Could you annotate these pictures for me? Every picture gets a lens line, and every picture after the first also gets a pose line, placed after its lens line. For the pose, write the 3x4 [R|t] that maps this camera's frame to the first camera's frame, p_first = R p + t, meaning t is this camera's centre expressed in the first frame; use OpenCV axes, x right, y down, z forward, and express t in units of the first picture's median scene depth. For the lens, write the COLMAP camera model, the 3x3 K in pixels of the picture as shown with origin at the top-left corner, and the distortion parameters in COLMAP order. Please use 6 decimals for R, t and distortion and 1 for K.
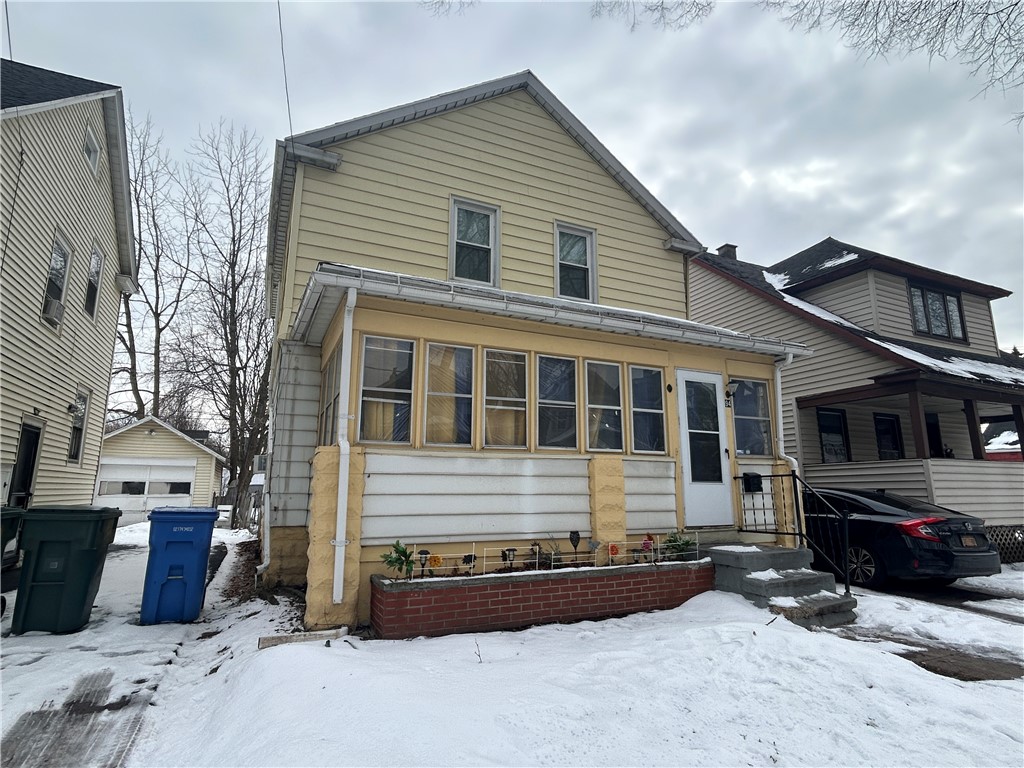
lens RADIAL K [[547.3, 0, 512.0], [0, 547.3, 384.0], [0, 0, 1]] dist [0.002370, -0.000236]
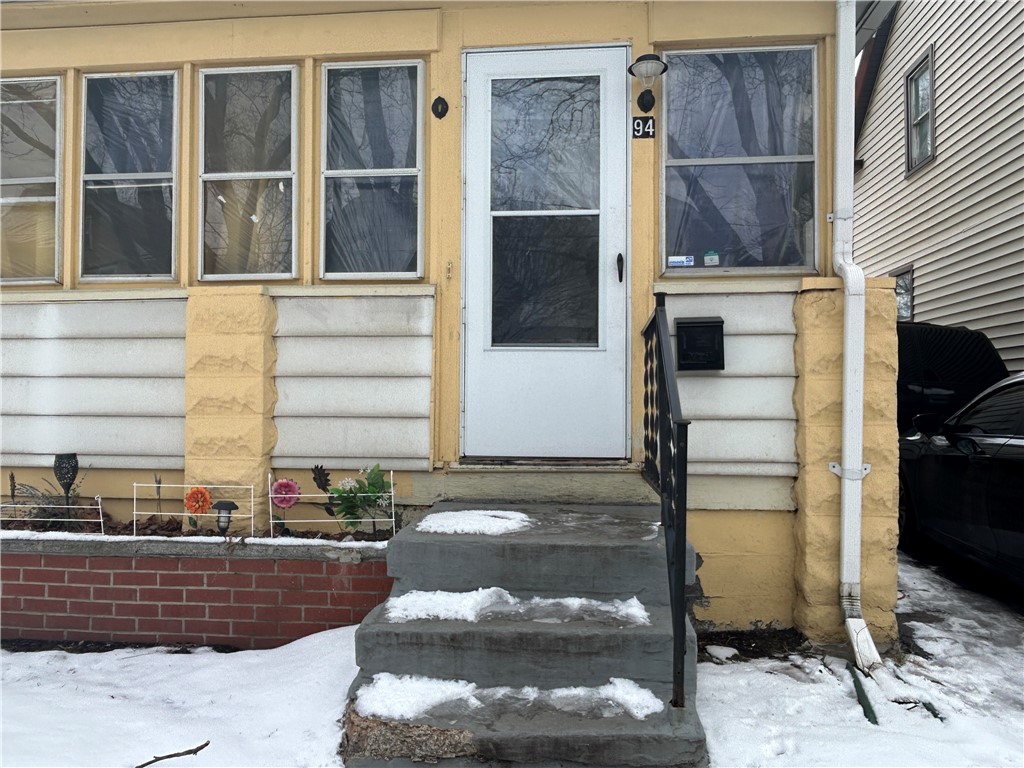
lens RADIAL K [[779.3, 0, 512.0], [0, 779.3, 384.0], [0, 0, 1]] dist [0.002701, -0.006661]
pose [[0.857400, -0.008592, -0.514579, 0.625936], [0.096100, 0.984948, 0.143677, 0.128511], [0.505599, -0.172640, 0.845320, 0.539410]]
